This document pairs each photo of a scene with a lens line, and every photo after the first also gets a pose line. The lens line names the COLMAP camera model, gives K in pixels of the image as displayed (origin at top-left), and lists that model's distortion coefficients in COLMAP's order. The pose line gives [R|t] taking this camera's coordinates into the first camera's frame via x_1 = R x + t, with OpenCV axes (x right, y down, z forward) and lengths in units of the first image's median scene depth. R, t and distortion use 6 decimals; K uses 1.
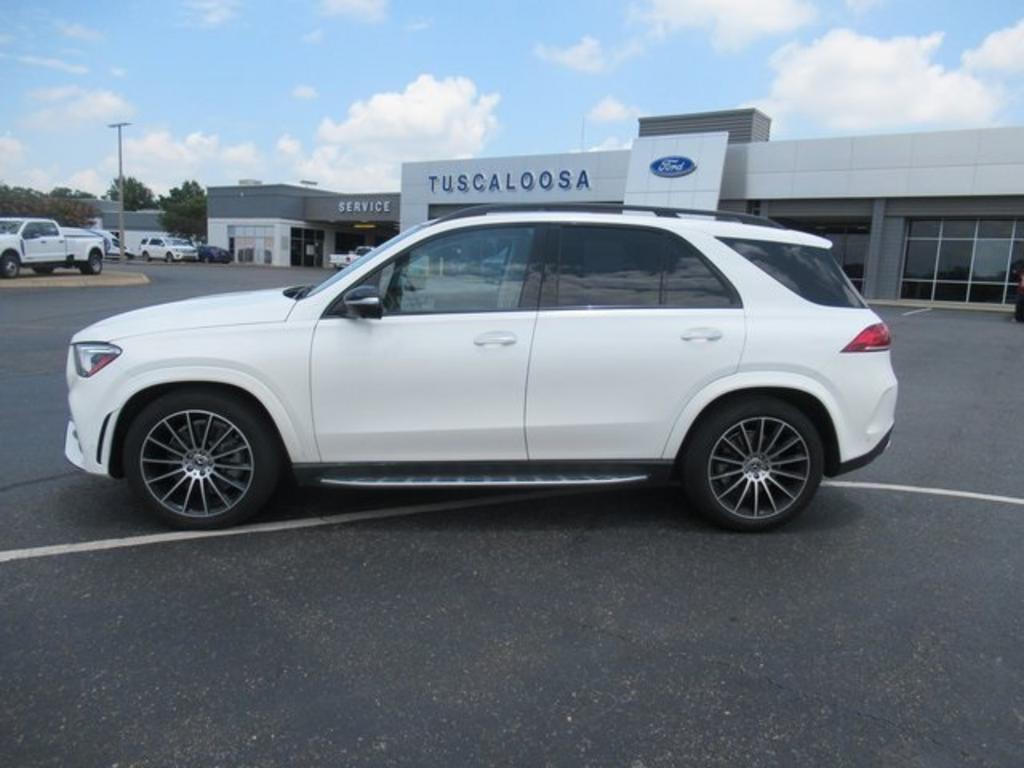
lens RADIAL K [[786.4, 0, 522.1], [0, 786.4, 382.0], [0, 0, 1]] dist [-0.005841, 0.012579]
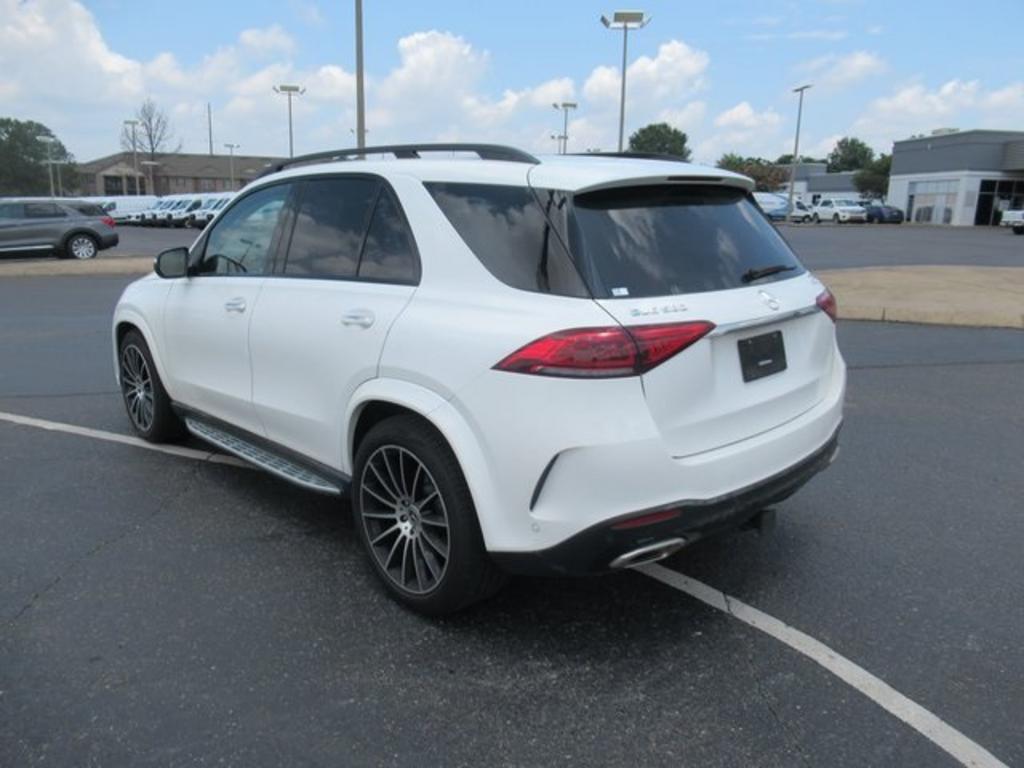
lens RADIAL K [[786.4, 0, 520.1], [0, 786.4, 391.1], [0, 0, 1]] dist [-0.005841, 0.012579]
pose [[0.600337, 0.151085, -0.785346, 0.112013], [-0.104643, 0.988390, 0.110156, -0.011191], [0.792872, 0.016051, 0.609177, 0.082972]]
